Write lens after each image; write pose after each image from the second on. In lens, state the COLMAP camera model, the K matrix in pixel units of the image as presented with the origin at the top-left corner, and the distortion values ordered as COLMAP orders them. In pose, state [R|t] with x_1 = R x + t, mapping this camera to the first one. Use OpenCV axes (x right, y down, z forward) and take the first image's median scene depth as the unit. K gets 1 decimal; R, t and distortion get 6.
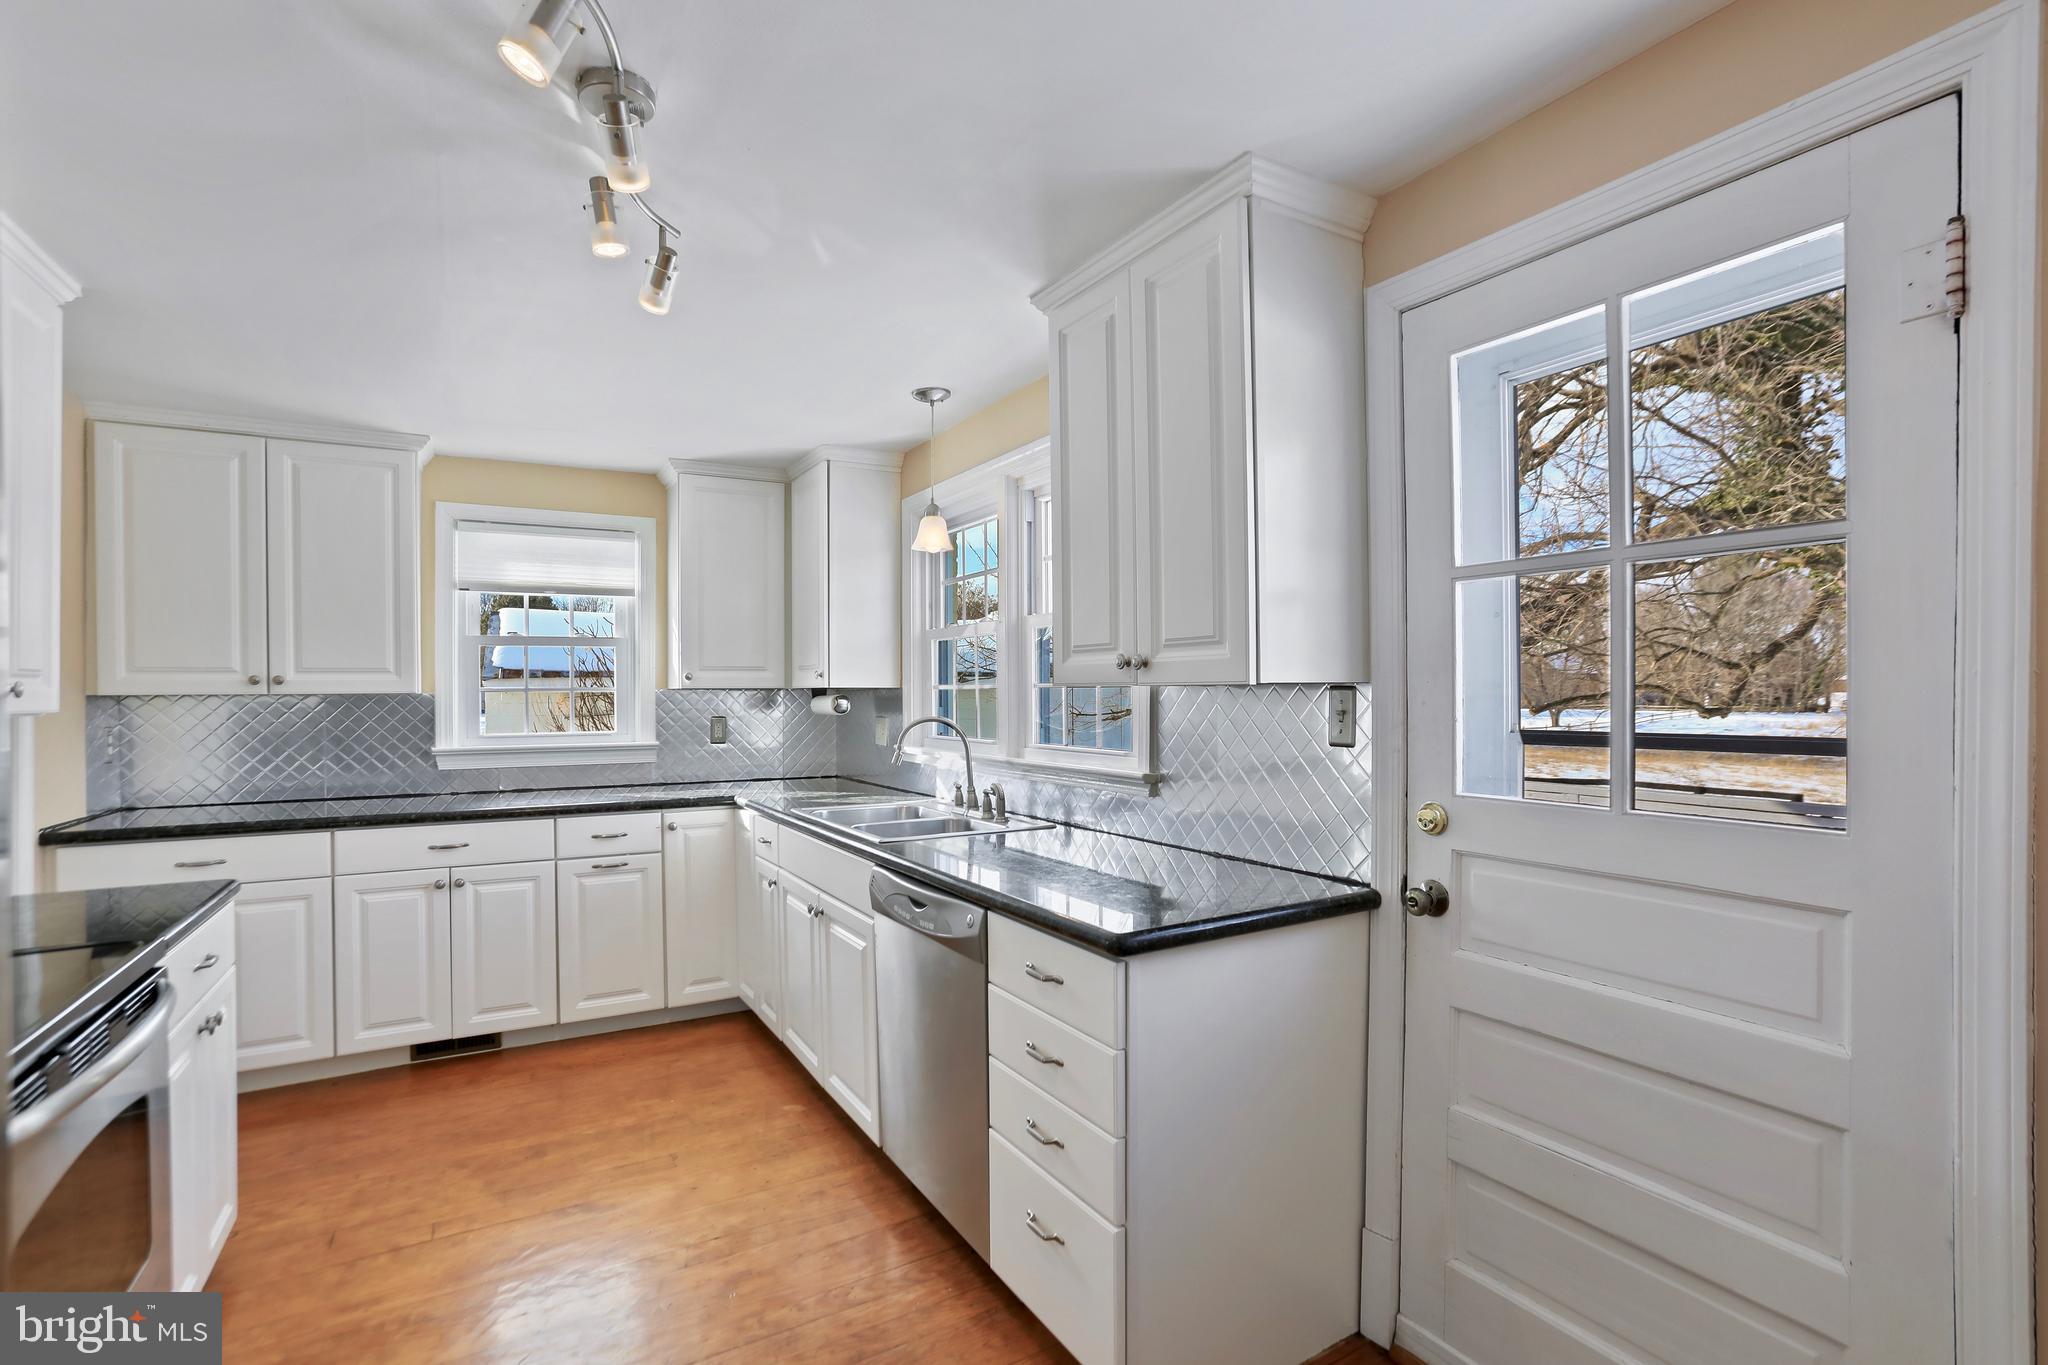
lens RADIAL K [[992.9, 0, 1083.8], [0, 992.9, 685.0], [0, 0, 1]] dist [-0.077198, 0.050036]
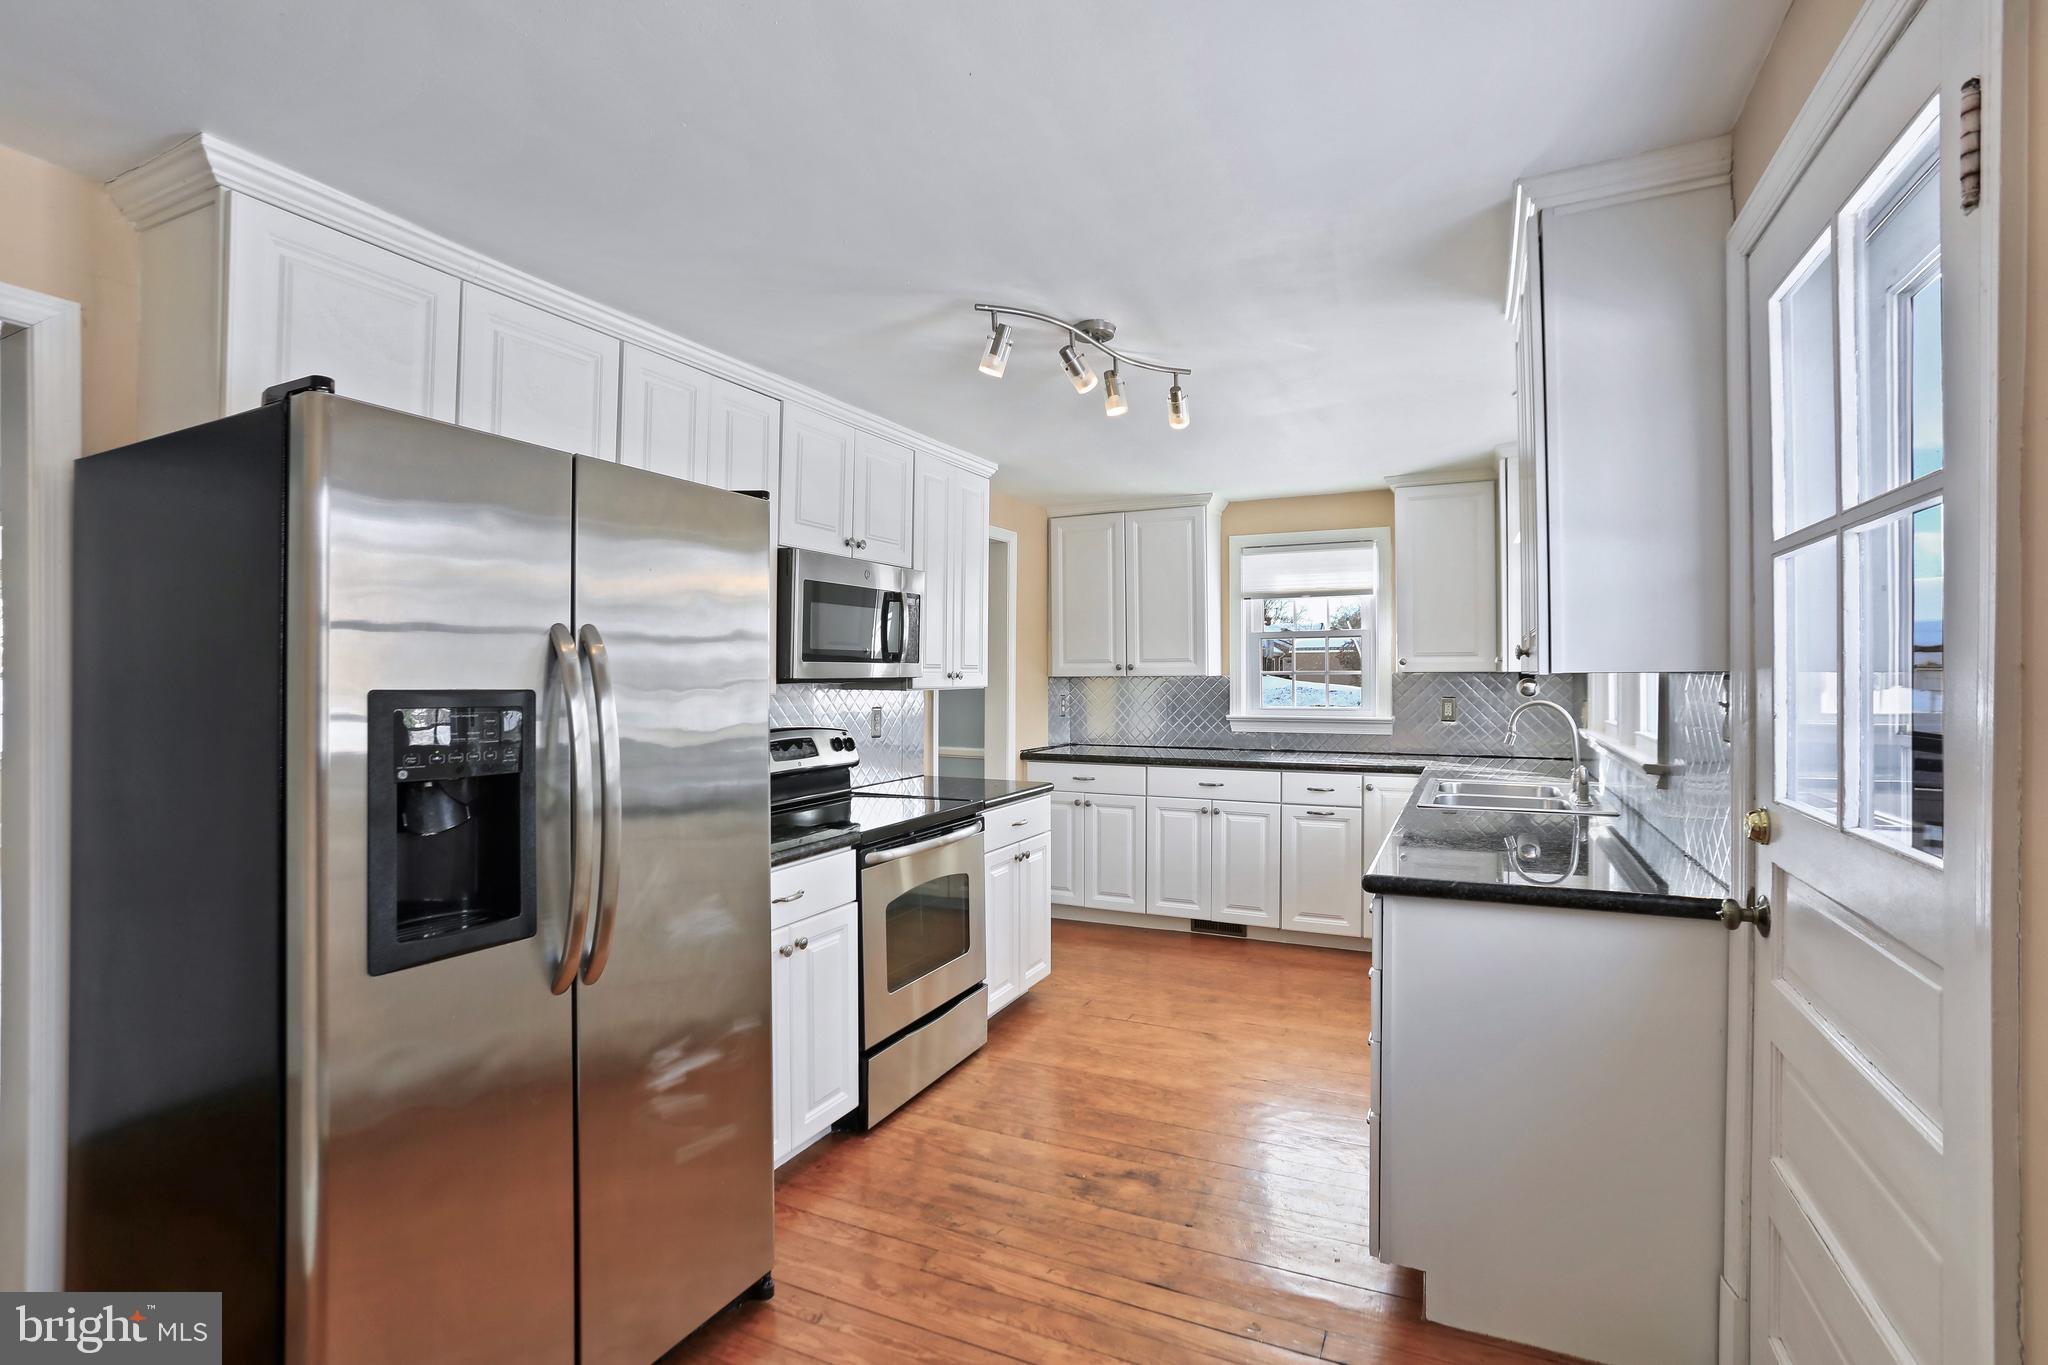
lens RADIAL K [[979.7, 0, 1024.0], [0, 979.7, 682.5], [0, 0, 1]] dist [-0.000865, 0.000150]
pose [[0.560869, 0.008890, -0.827857, 0.372950], [0.006183, 0.999869, 0.014926, -0.005264], [0.827882, -0.013490, 0.560741, -0.026128]]
